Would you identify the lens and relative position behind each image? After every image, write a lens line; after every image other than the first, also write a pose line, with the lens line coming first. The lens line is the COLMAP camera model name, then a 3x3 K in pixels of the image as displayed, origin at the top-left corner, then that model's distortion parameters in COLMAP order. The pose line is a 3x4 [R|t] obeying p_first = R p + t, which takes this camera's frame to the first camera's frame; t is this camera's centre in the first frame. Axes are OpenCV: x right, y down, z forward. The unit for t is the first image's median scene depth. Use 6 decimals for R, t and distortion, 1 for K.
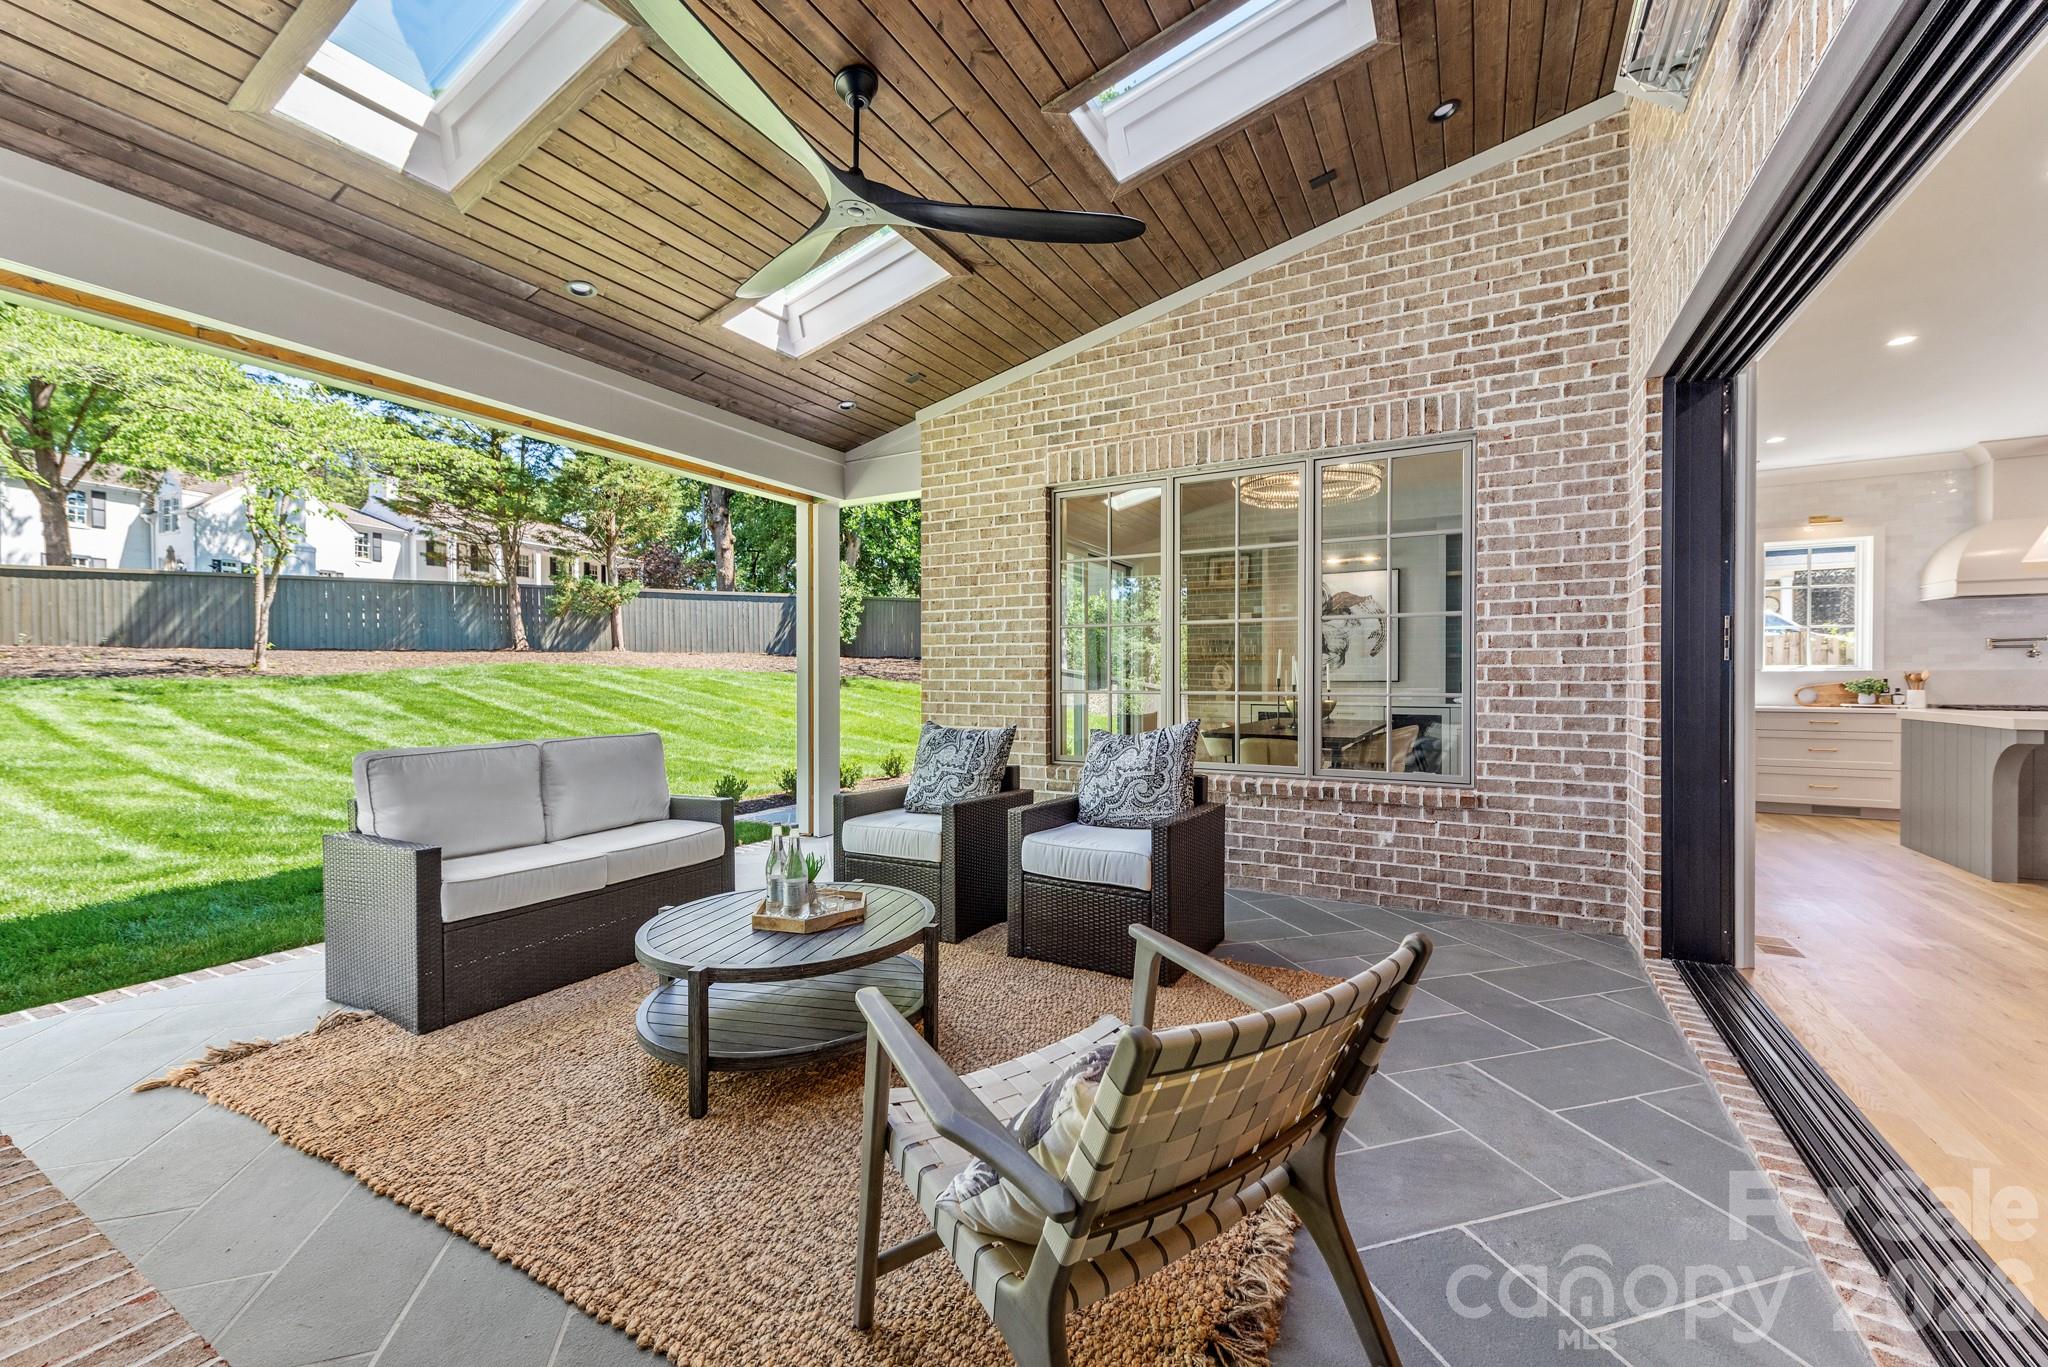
lens RADIAL K [[800.8, 0, 1035.6], [0, 800.8, 678.1], [0, 0, 1]] dist [0.009241, -0.000675]
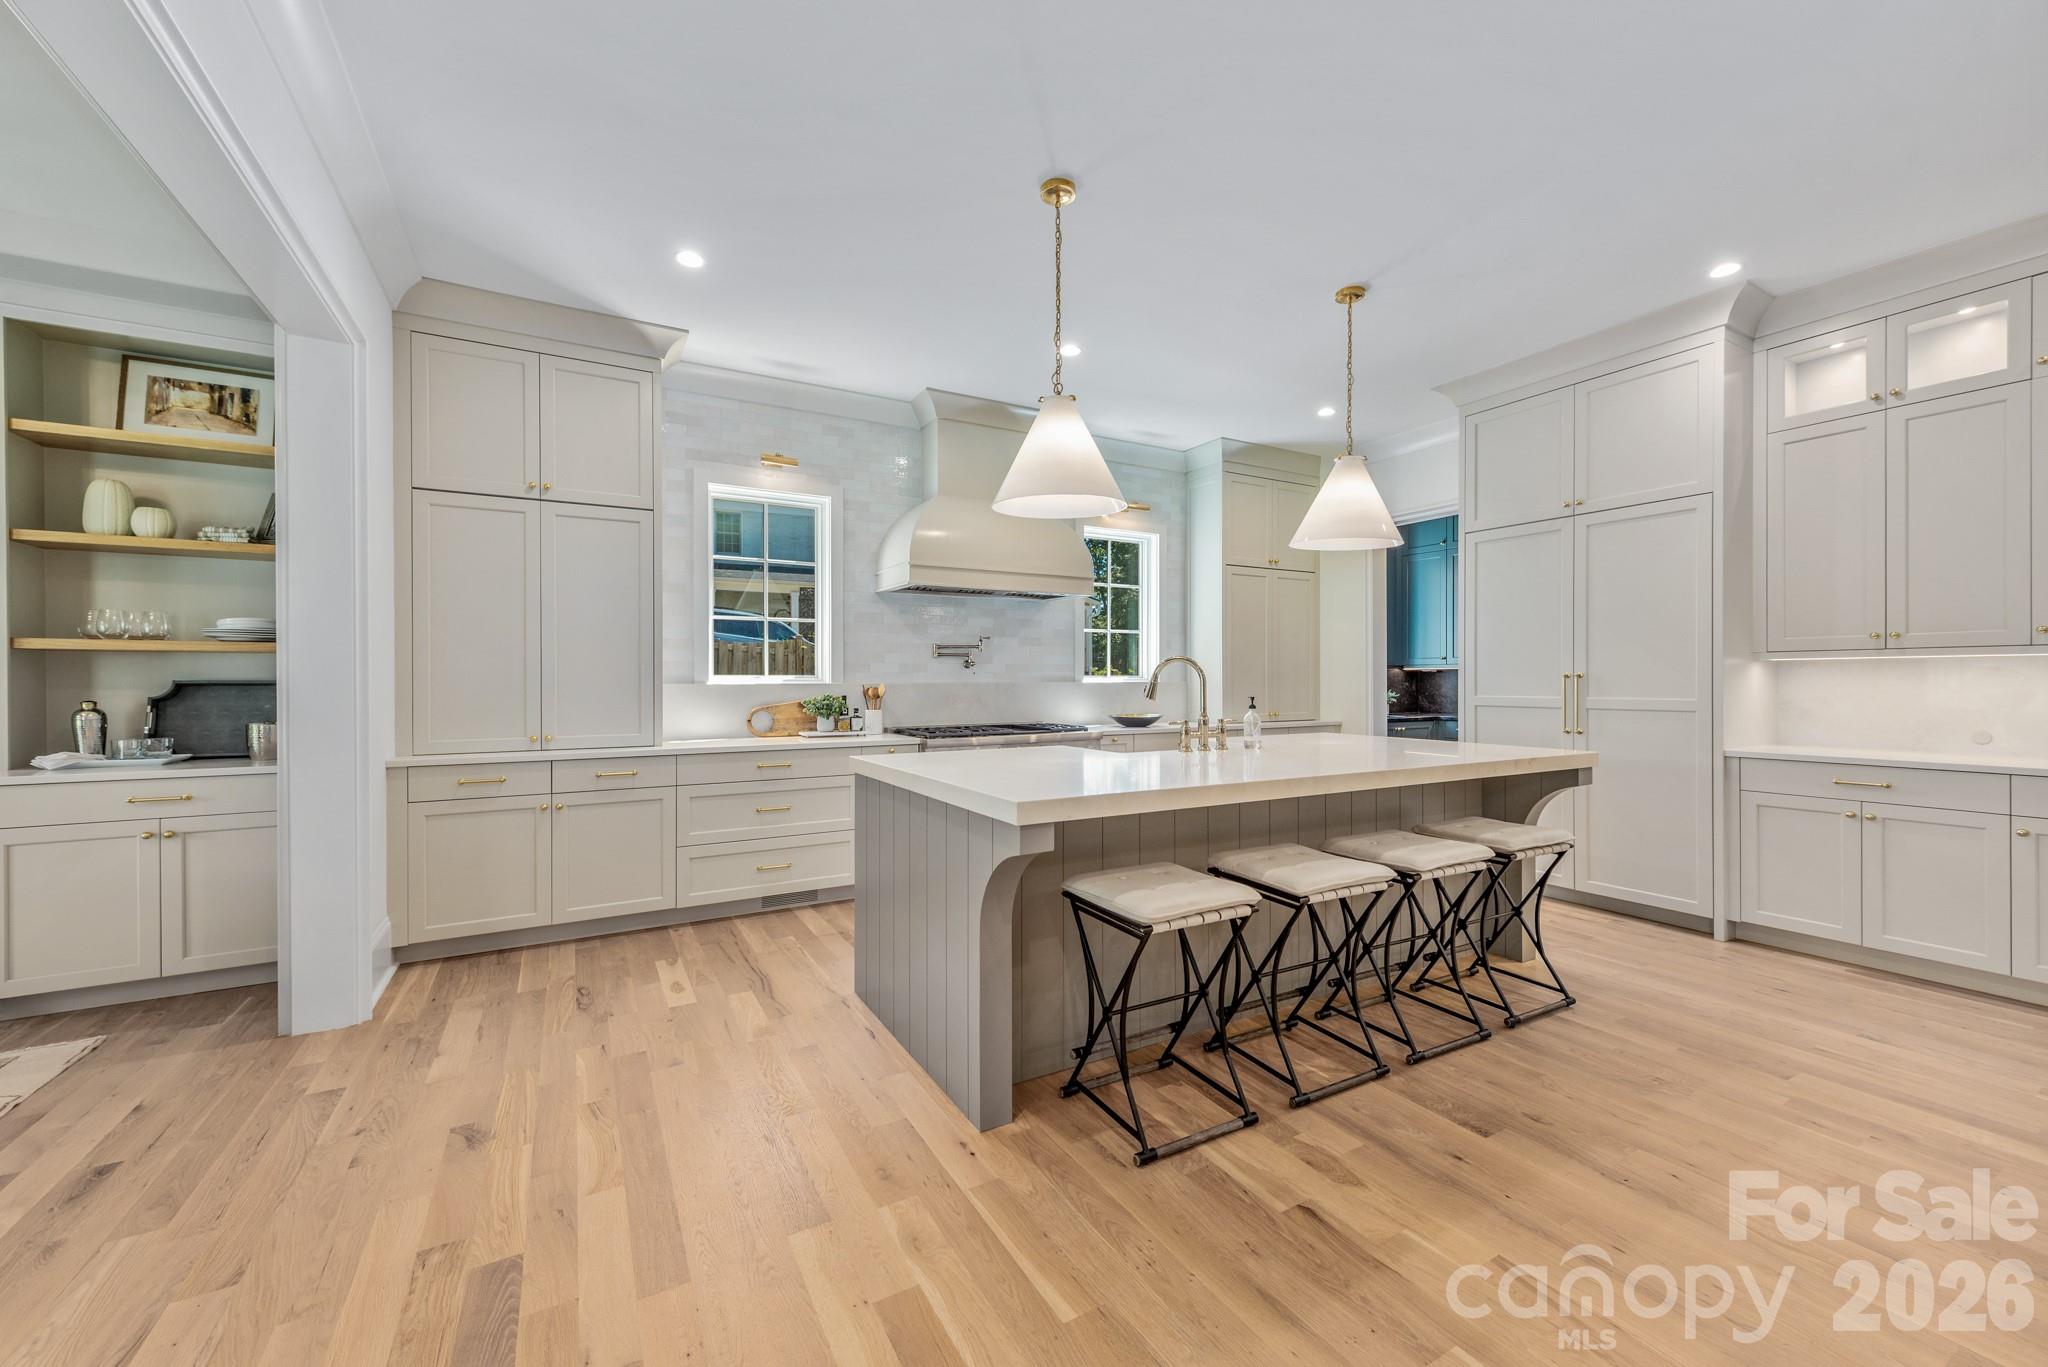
lens RADIAL K [[800.8, 0, 1035.6], [0, 800.8, 678.1], [0, 0, 1]] dist [0.009241, -0.000675]
pose [[0.525336, 0.008158, 0.850856, 0.538200], [0.005986, 0.999894, -0.013283, -0.003860], [-0.850874, 0.012071, 0.525231, 0.484258]]
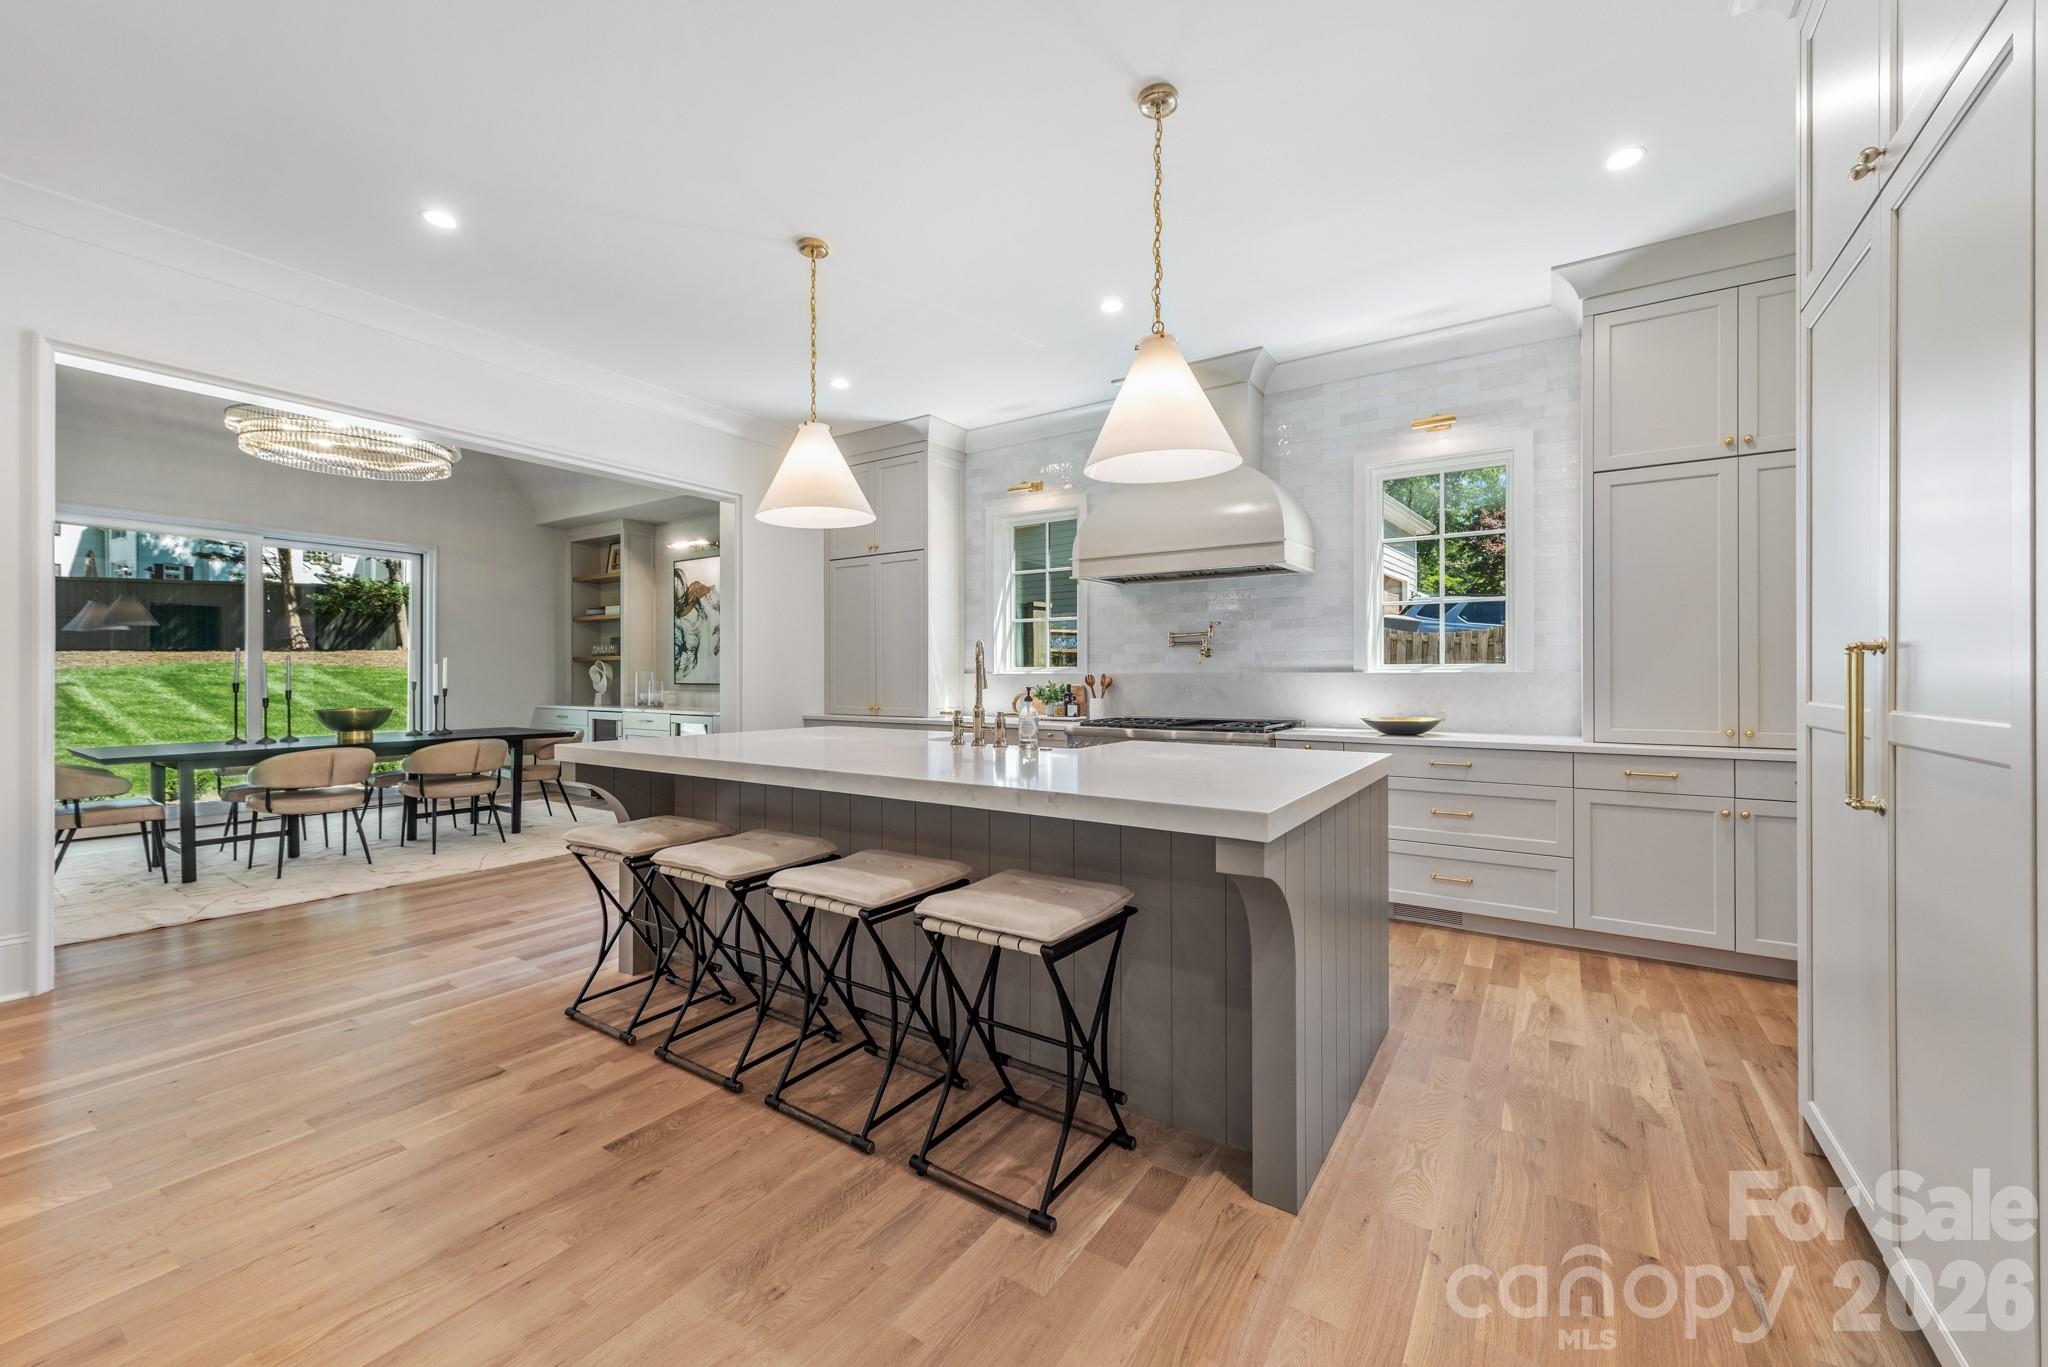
lens RADIAL K [[800.8, 0, 1035.6], [0, 800.8, 678.1], [0, 0, 1]] dist [0.009241, -0.000675]
pose [[0.996463, 0.007469, -0.083696, 1.079100], [-0.008096, 0.999942, -0.007154, 0.000784], [0.083638, 0.007806, 0.996466, 0.220185]]
